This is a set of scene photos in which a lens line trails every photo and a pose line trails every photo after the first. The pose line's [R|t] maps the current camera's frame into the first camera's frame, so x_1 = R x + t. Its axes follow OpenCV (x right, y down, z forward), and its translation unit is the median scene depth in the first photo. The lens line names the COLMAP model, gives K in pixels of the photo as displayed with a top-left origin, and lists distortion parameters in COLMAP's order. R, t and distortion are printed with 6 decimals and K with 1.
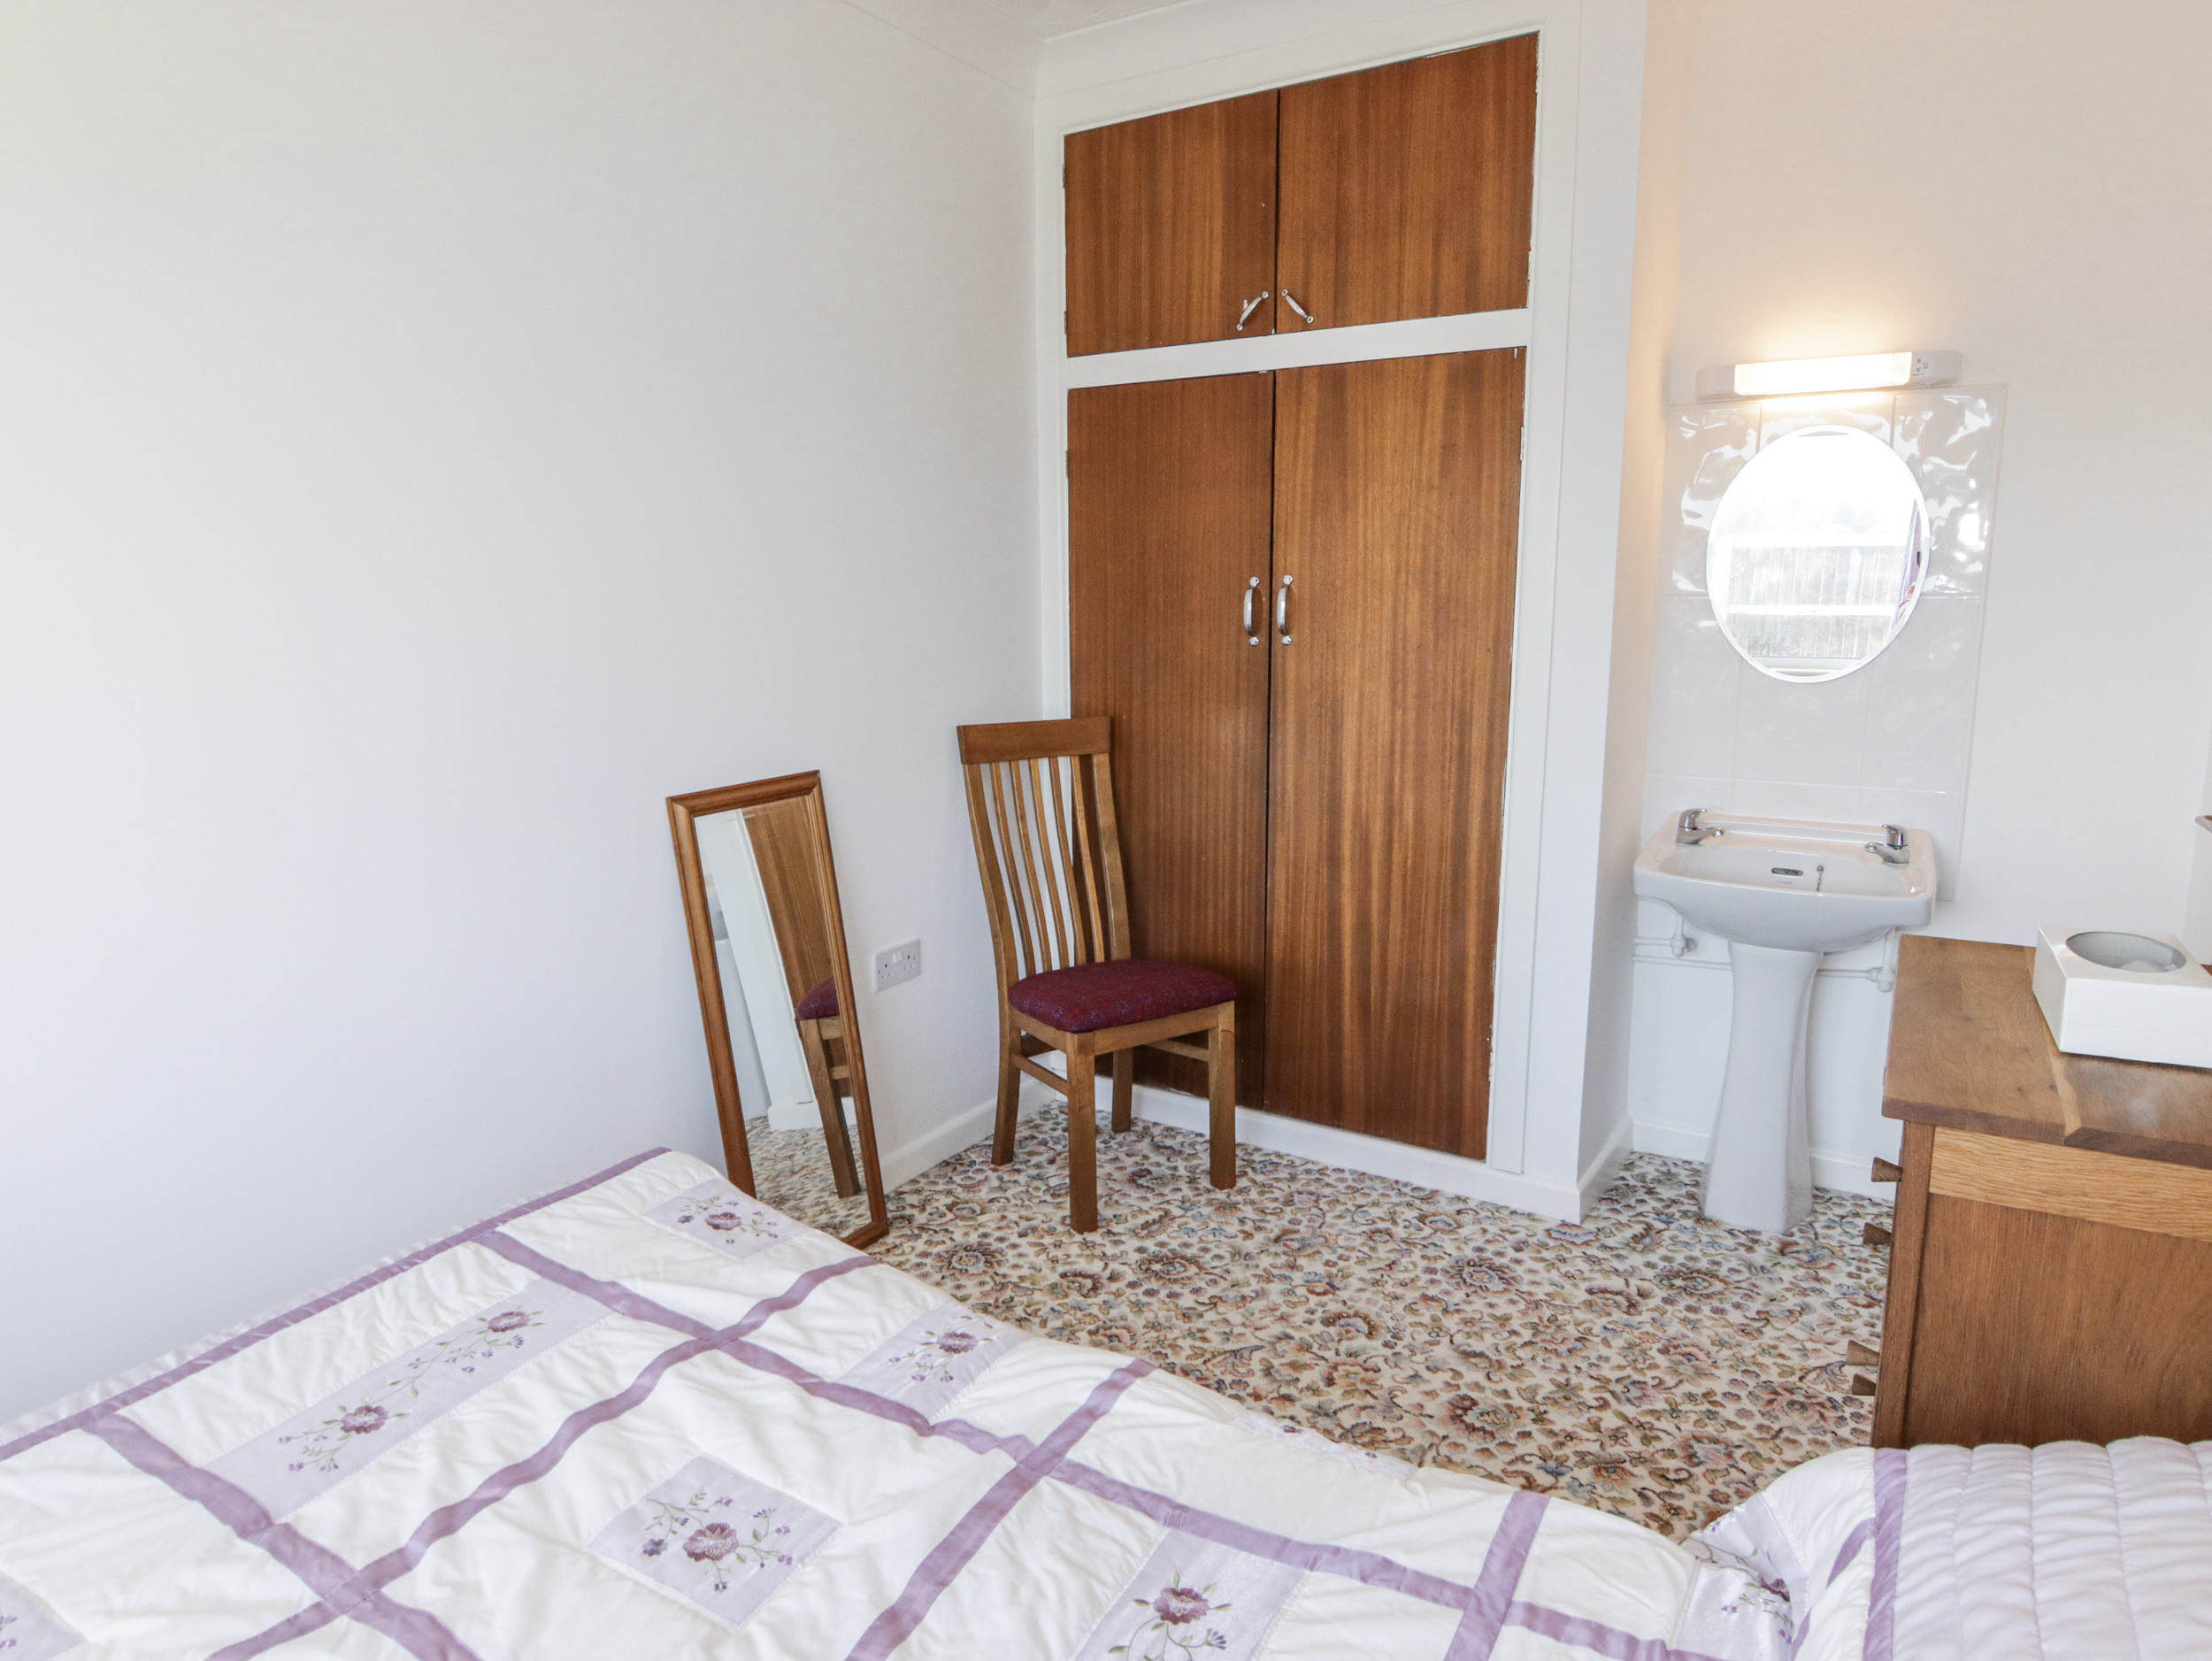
lens RADIAL K [[1346.3, 0, 1105.4], [0, 1346.3, 824.7], [0, 0, 1]] dist [0.016087, -0.033927]
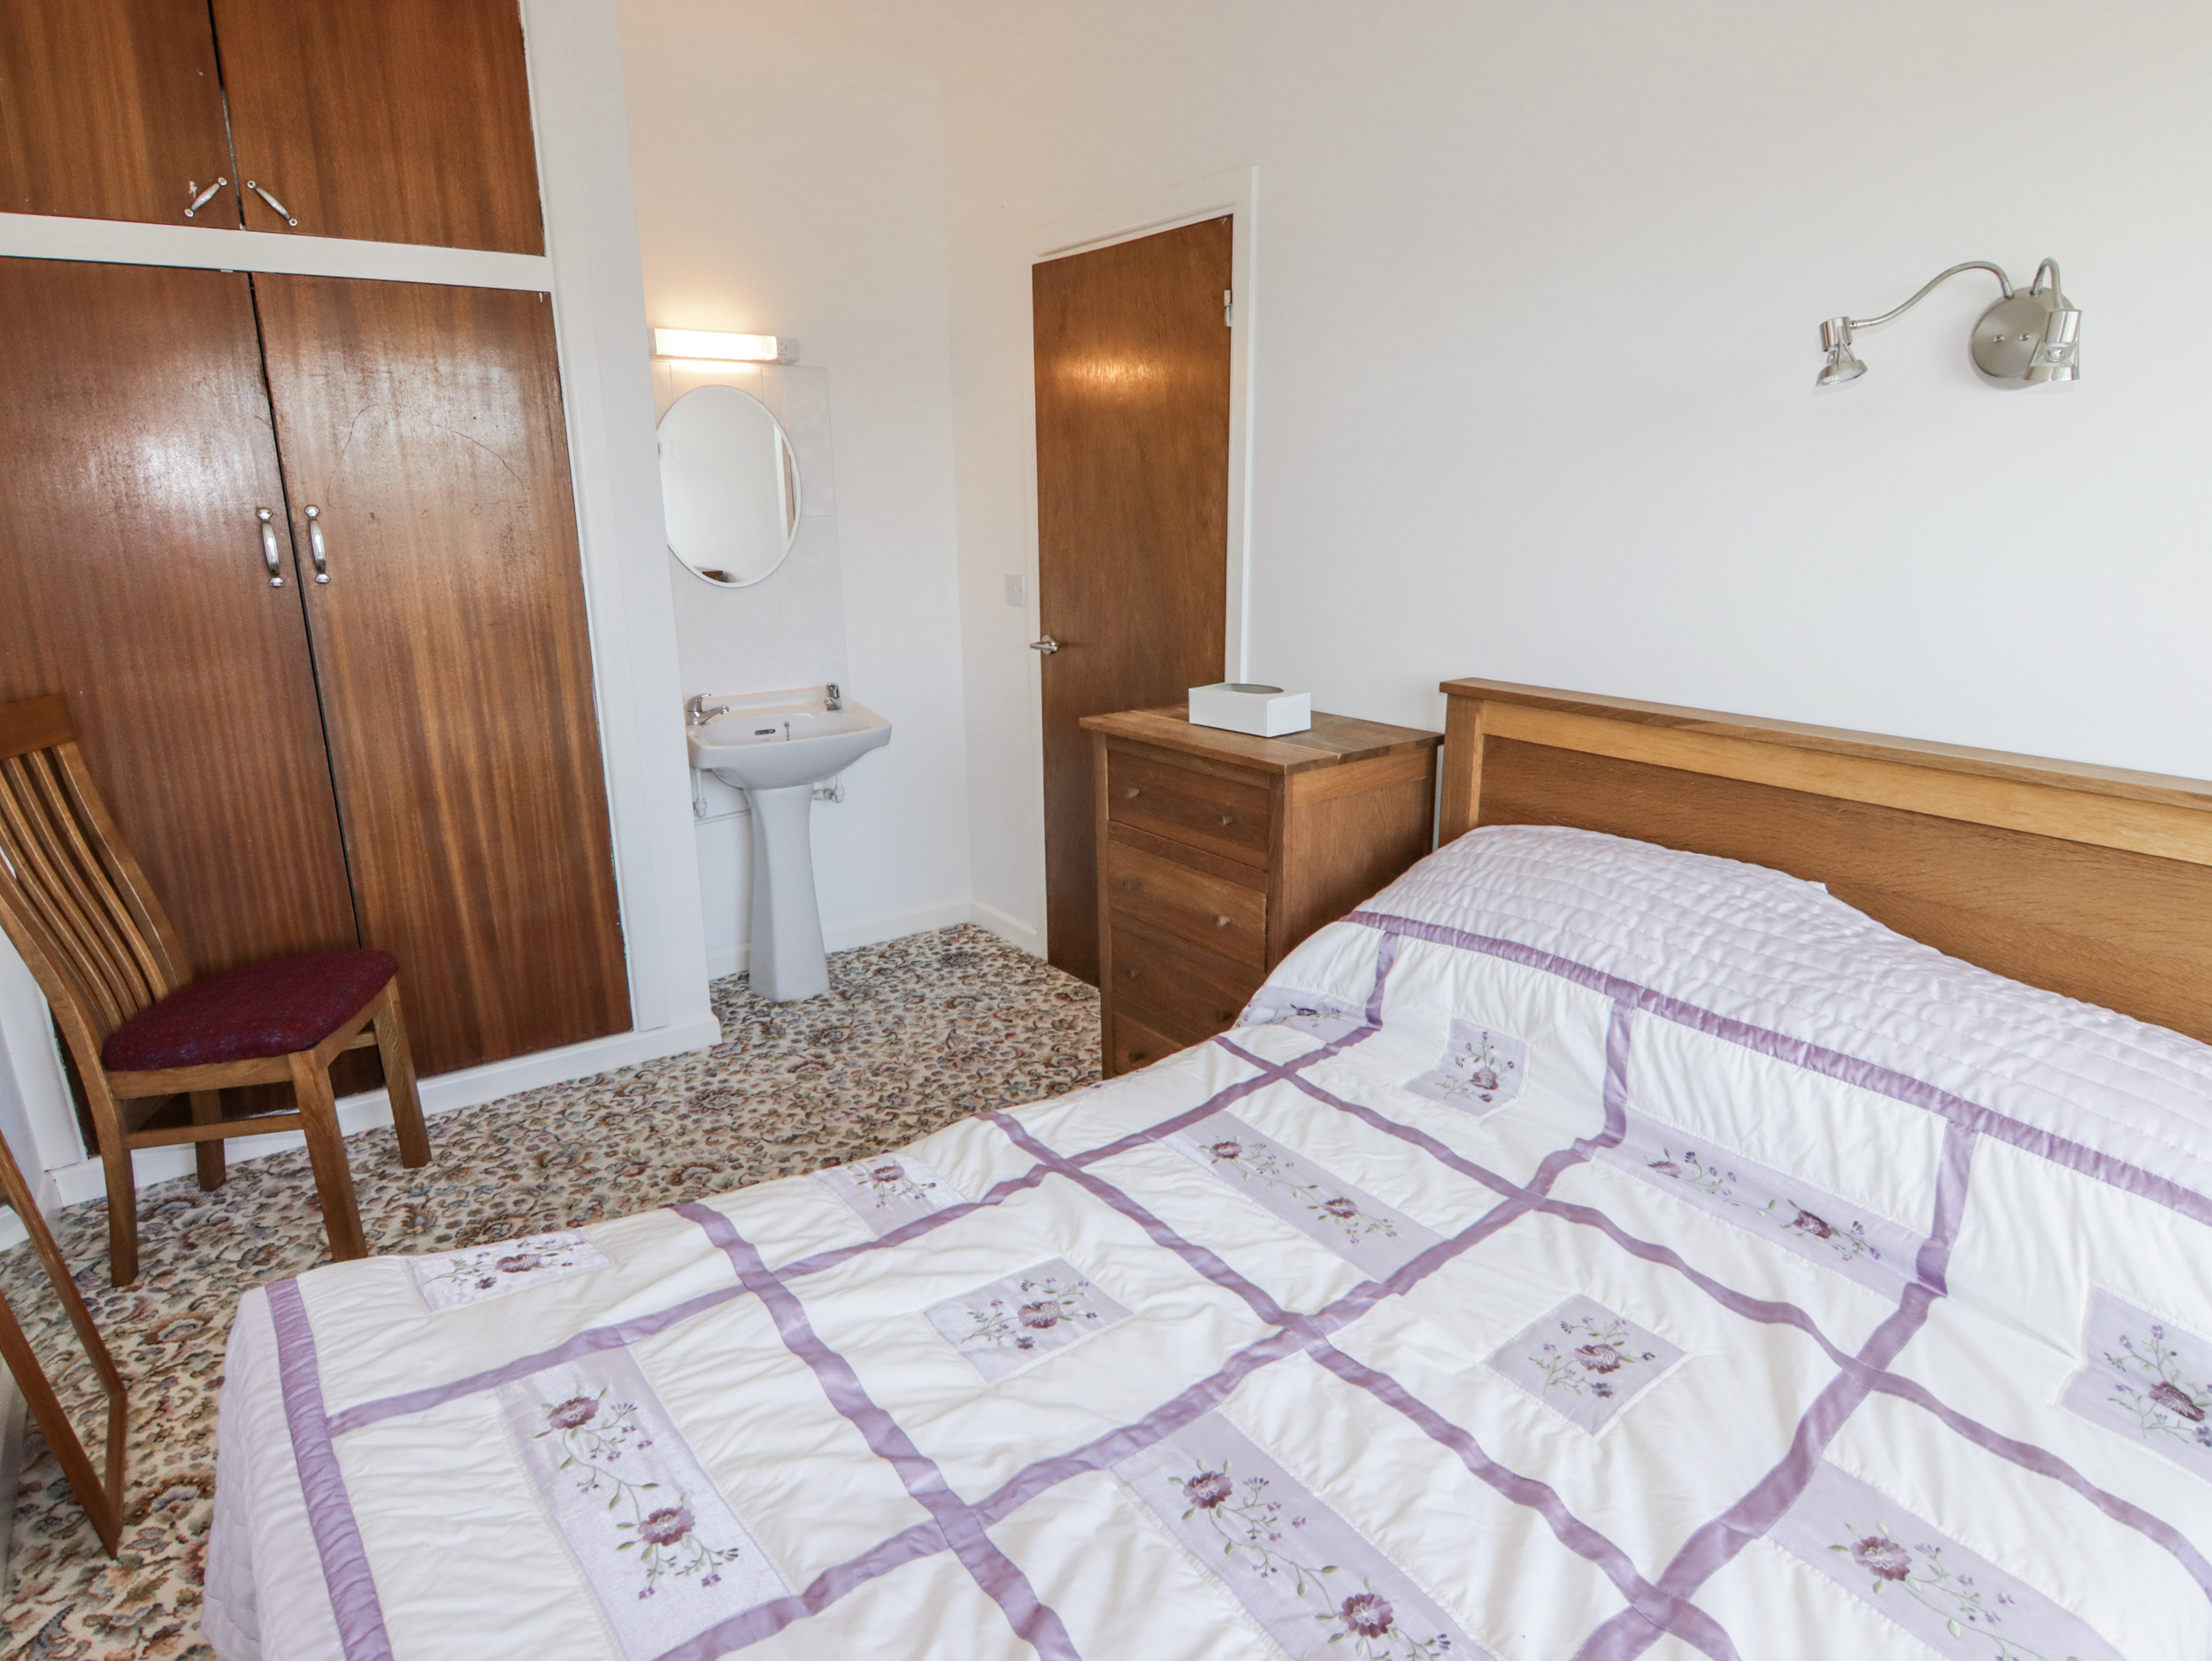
lens RADIAL K [[1281.9, 0, 1123.3], [0, 1281.9, 832.7], [0, 0, 1]] dist [-0.003400, -0.015017]
pose [[0.377770, -0.232736, 0.896172, -0.504591], [0.171639, 0.968720, 0.179225, -0.033653], [-0.909851, 0.086112, 0.405900, 0.180914]]
